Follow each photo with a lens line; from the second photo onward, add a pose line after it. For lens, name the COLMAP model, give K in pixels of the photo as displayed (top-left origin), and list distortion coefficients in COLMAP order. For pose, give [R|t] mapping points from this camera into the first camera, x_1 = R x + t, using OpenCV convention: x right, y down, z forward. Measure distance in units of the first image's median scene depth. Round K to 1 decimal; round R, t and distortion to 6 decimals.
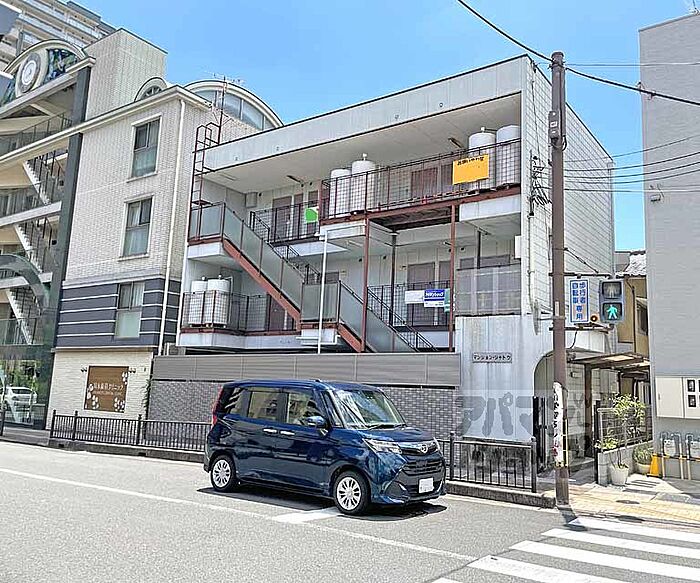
lens RADIAL K [[602.6, 0, 338.2], [0, 602.6, 288.4], [0, 0, 1]] dist [0.067850, -0.102461]
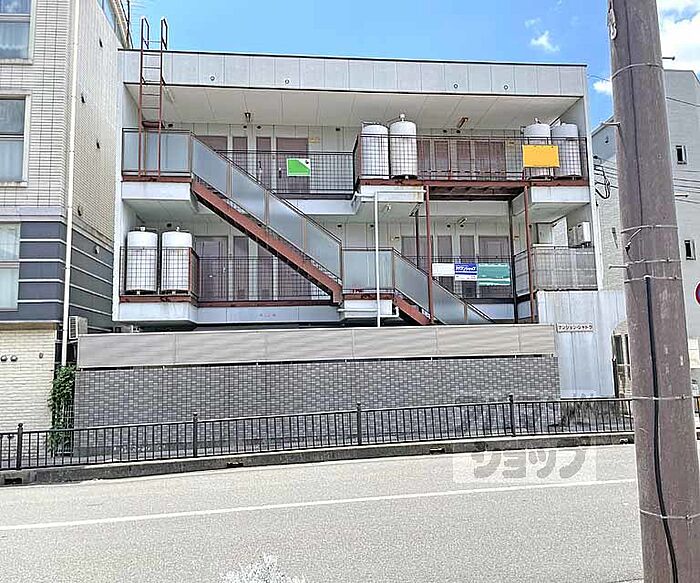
lens RADIAL K [[602.6, 0, 338.2], [0, 602.6, 288.4], [0, 0, 1]] dist [0.067850, -0.102461]
pose [[0.743355, 0.028017, 0.668310, -0.665025], [-0.056688, 0.998167, 0.021207, 0.033219], [-0.666491, -0.053650, 0.743580, 0.357428]]
